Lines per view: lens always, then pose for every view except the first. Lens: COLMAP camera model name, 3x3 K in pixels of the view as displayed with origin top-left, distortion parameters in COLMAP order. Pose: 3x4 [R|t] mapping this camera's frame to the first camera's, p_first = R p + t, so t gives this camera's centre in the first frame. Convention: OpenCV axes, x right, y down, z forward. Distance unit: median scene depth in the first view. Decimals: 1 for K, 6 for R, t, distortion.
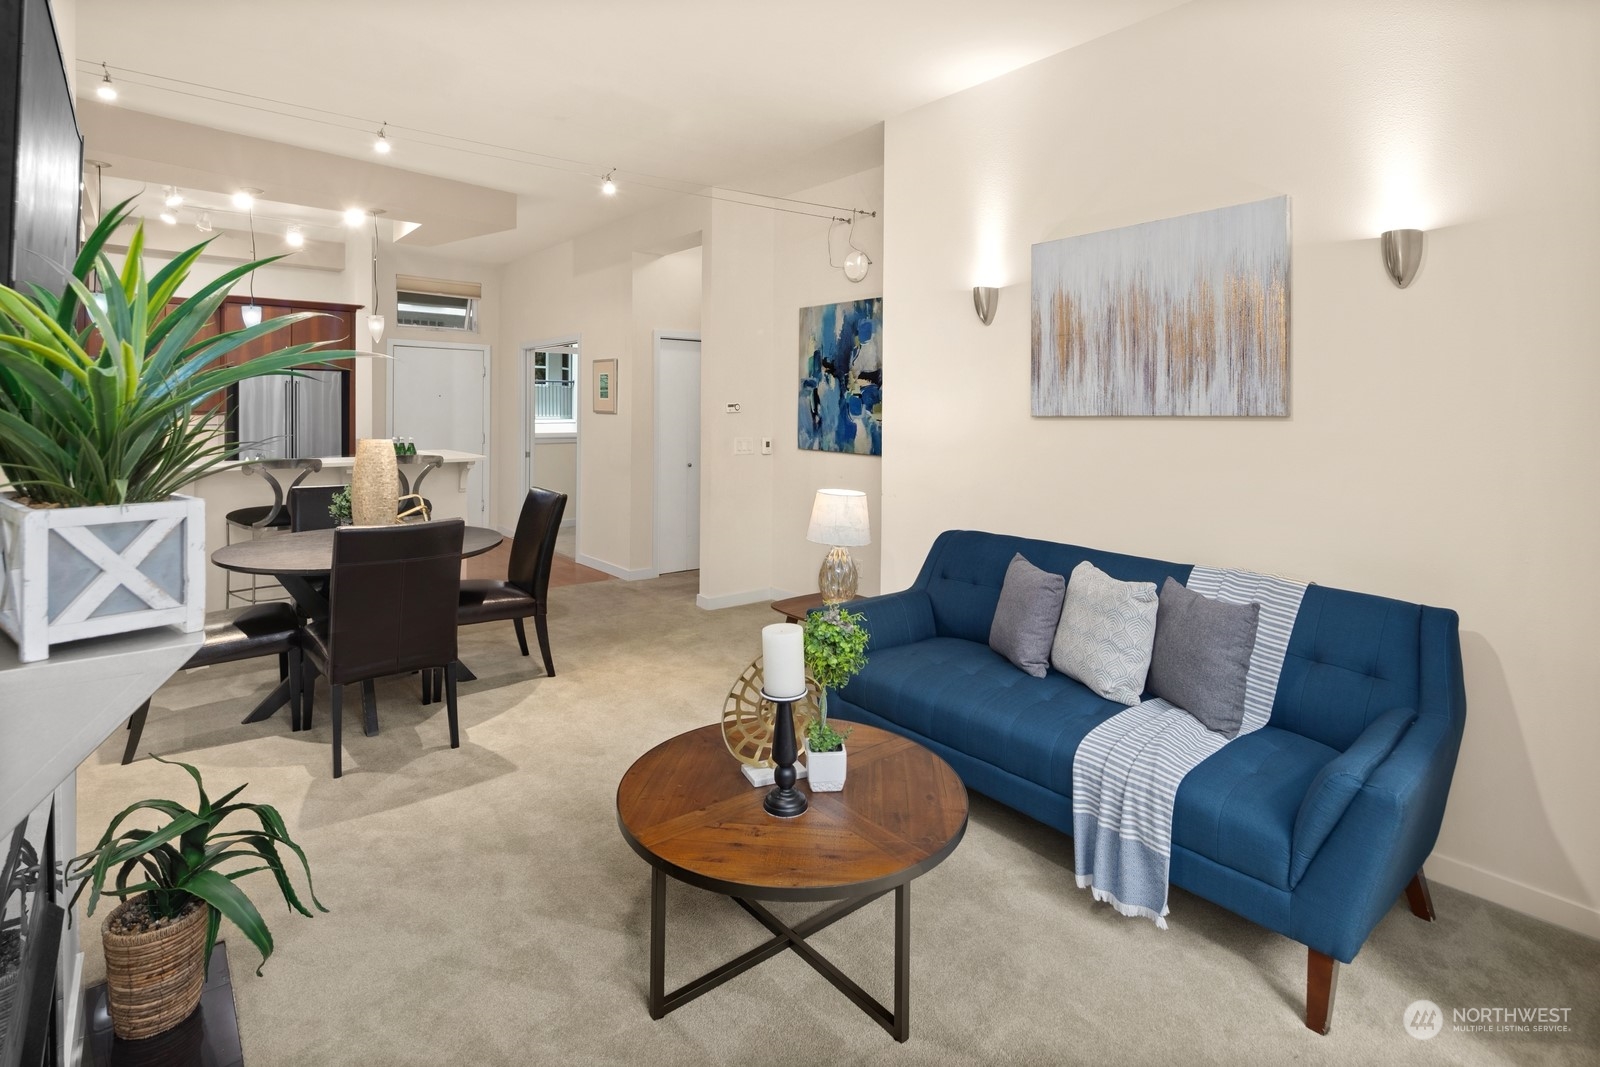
lens RADIAL K [[781.1, 0, 772.2], [0, 781.1, 404.2], [0, 0, 1]] dist [0.001755, 0.000133]
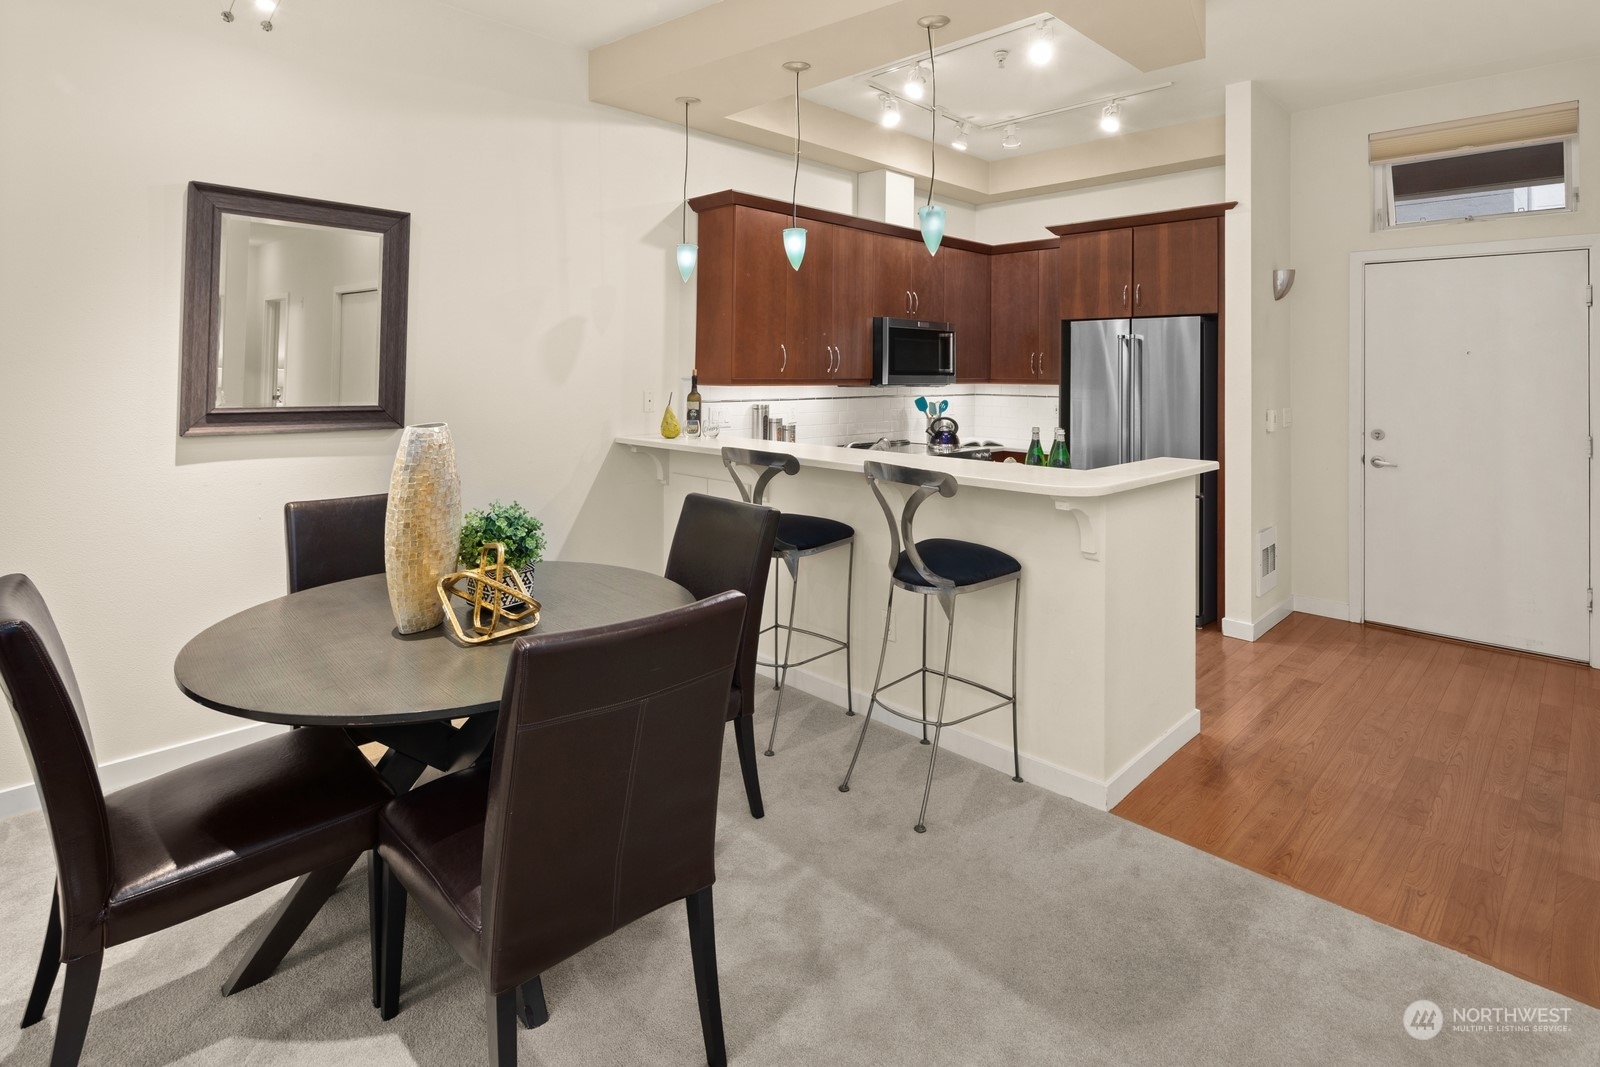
lens RADIAL K [[785.3, 0, 787.3], [0, 785.3, 357.5], [0, 0, 1]] dist [0.003591, -0.001896]
pose [[0.092623, -0.021979, -0.995459, 0.035014], [-0.004685, 0.999736, -0.022509, 0.005612], [0.995690, 0.006748, 0.092496, 0.887124]]
